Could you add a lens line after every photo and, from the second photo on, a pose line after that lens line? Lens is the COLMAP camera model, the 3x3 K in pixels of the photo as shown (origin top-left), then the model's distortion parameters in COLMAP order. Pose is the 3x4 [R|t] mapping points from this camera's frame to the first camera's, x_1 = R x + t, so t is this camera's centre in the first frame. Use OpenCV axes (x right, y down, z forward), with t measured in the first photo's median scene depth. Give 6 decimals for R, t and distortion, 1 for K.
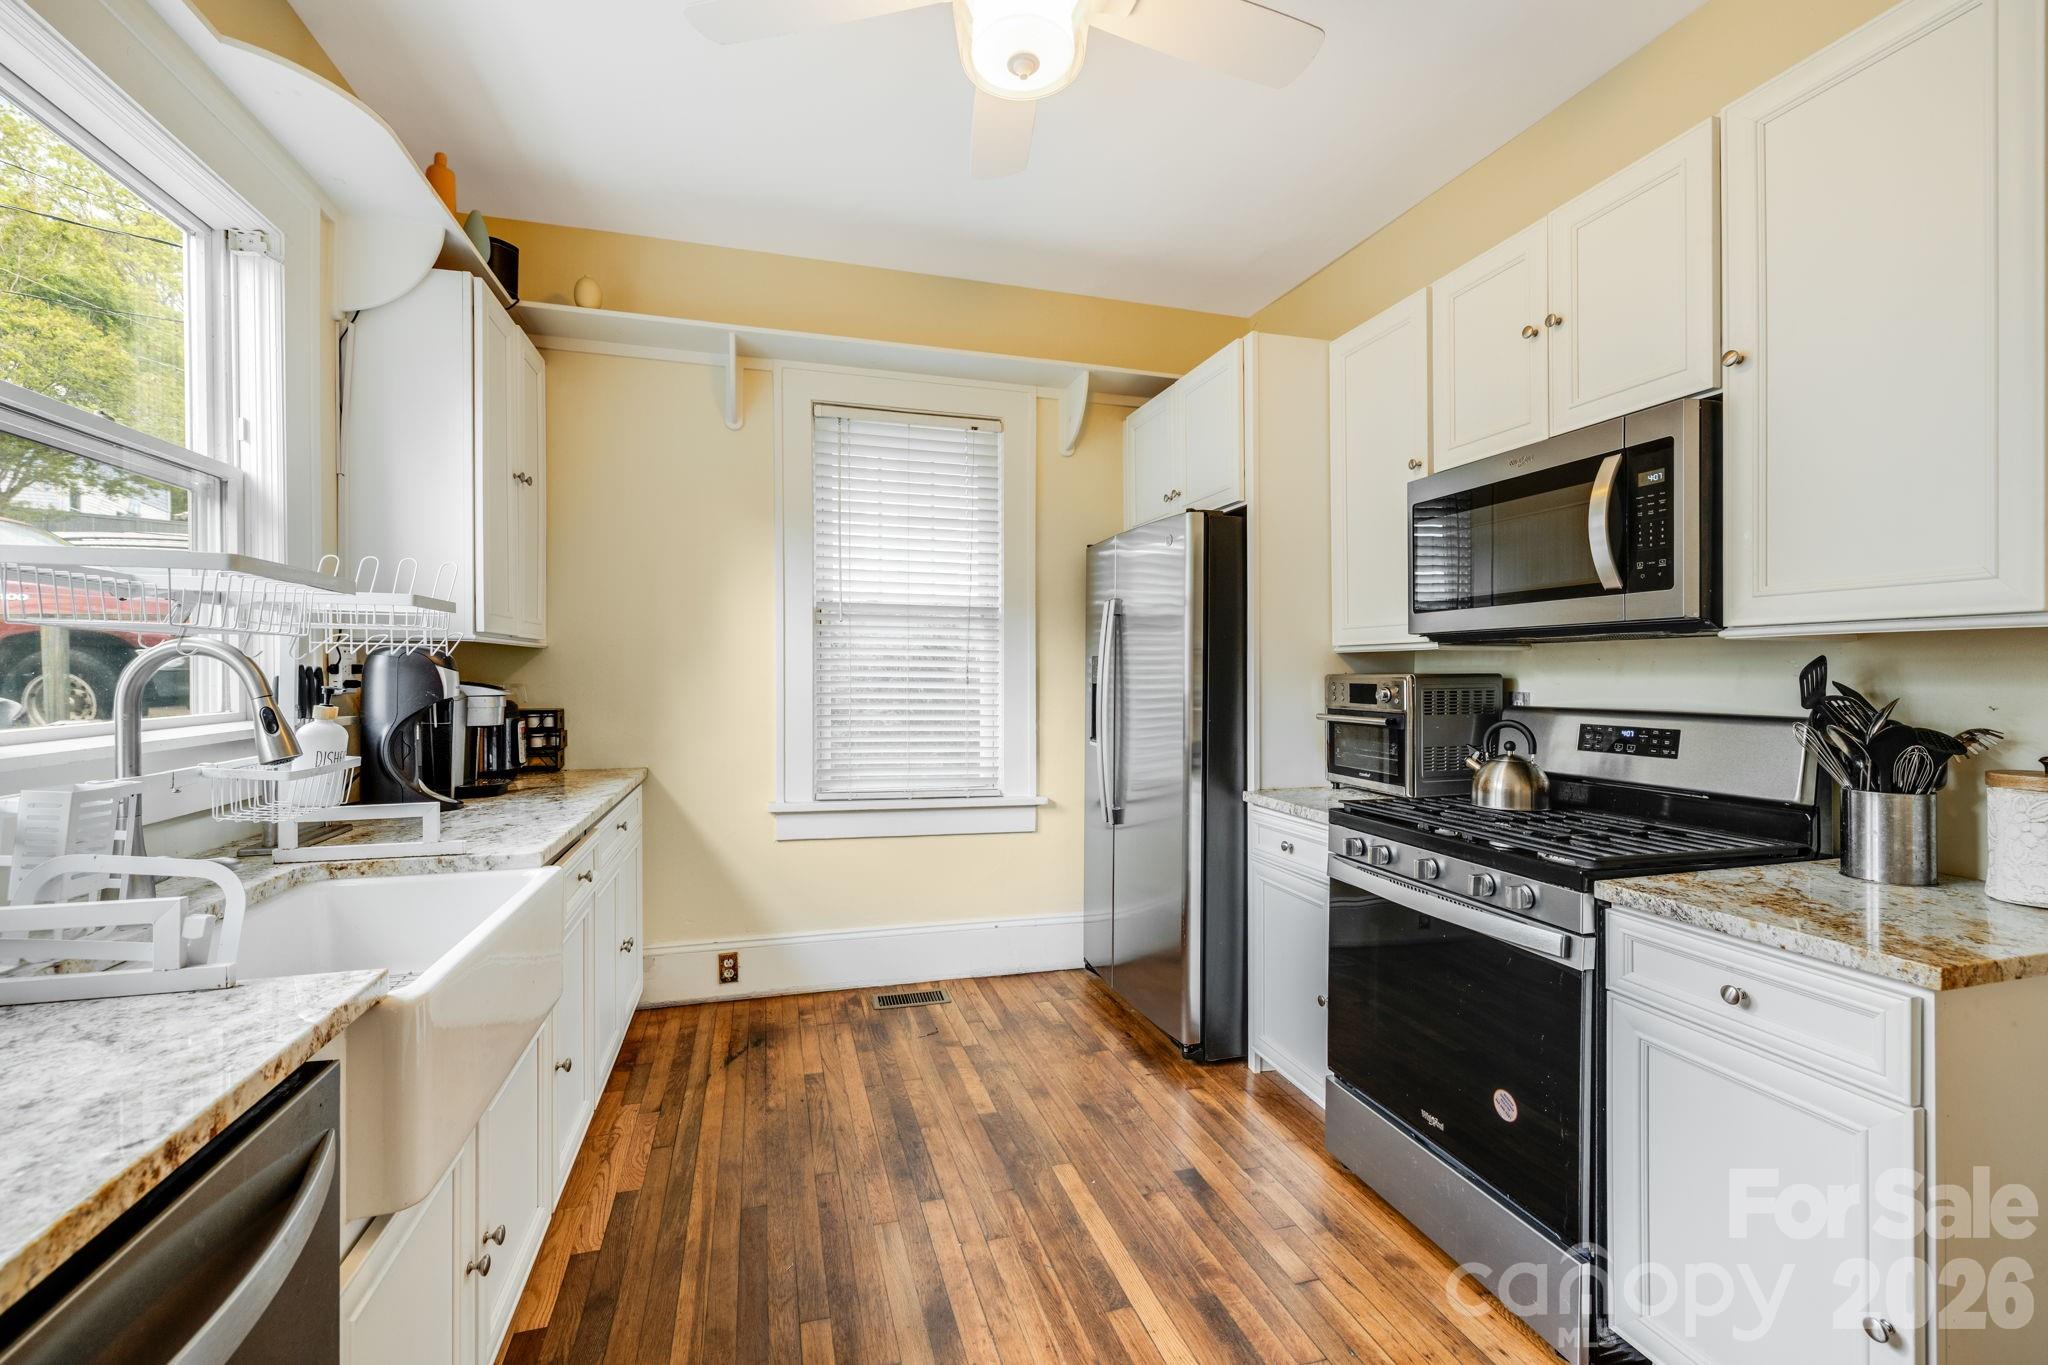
lens RADIAL K [[879.2, 0, 1007.3], [0, 879.2, 677.2], [0, 0, 1]] dist [0.003950, 0.000383]
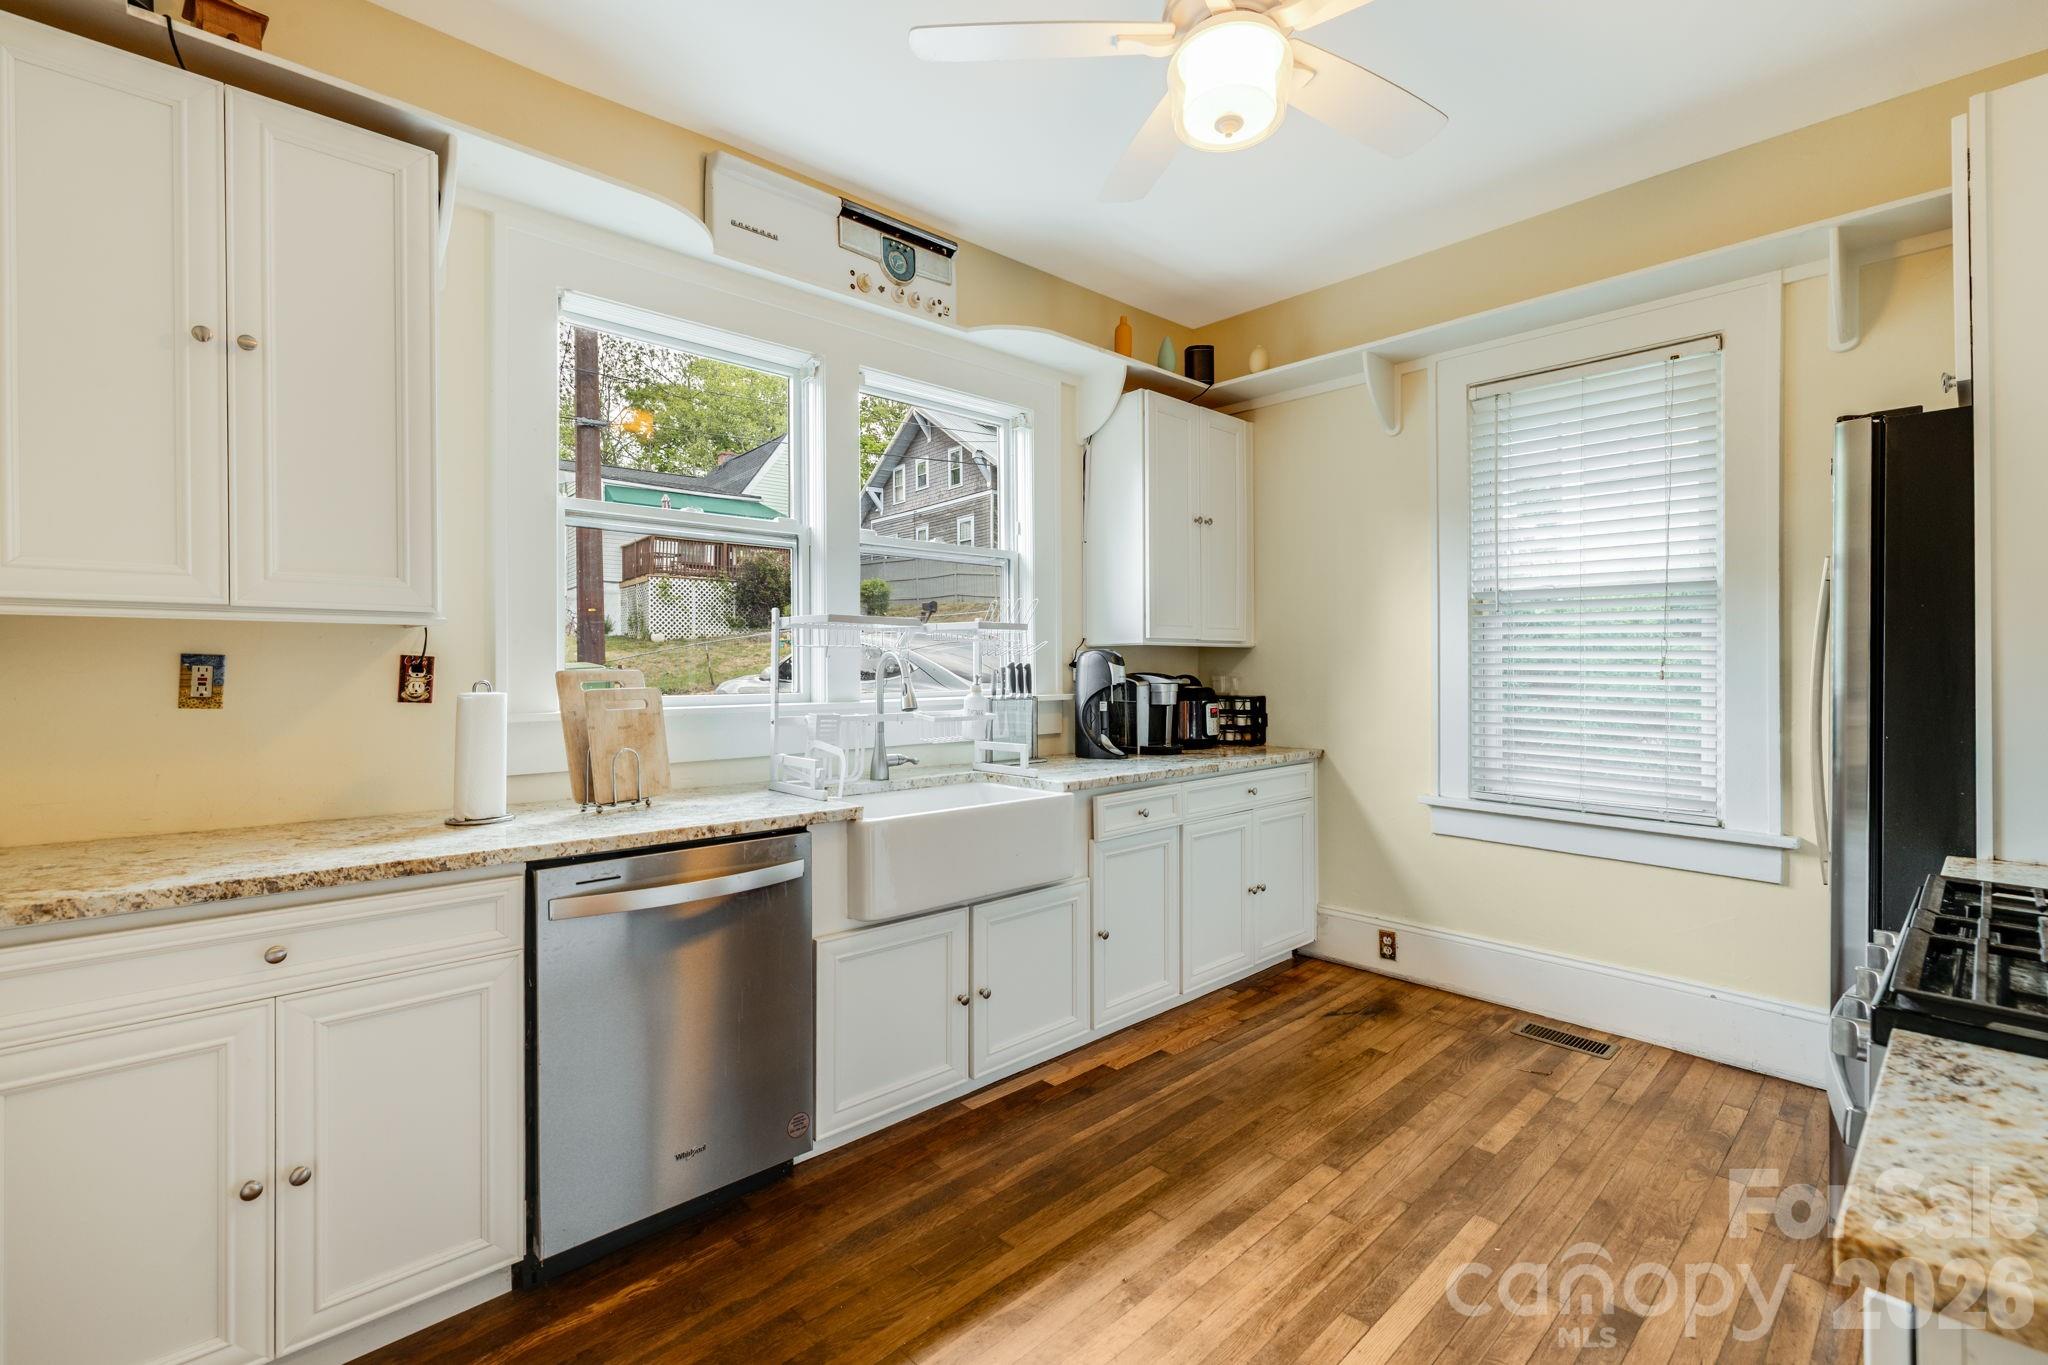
lens RADIAL K [[879.2, 0, 1006.2], [0, 879.2, 670.8], [0, 0, 1]] dist [0.003950, 0.000383]
pose [[0.455921, 0.000770, -0.890020, 0.443972], [-0.002486, 0.999997, -0.000409, 0.001956], [0.890017, 0.002399, 0.455921, 0.114635]]
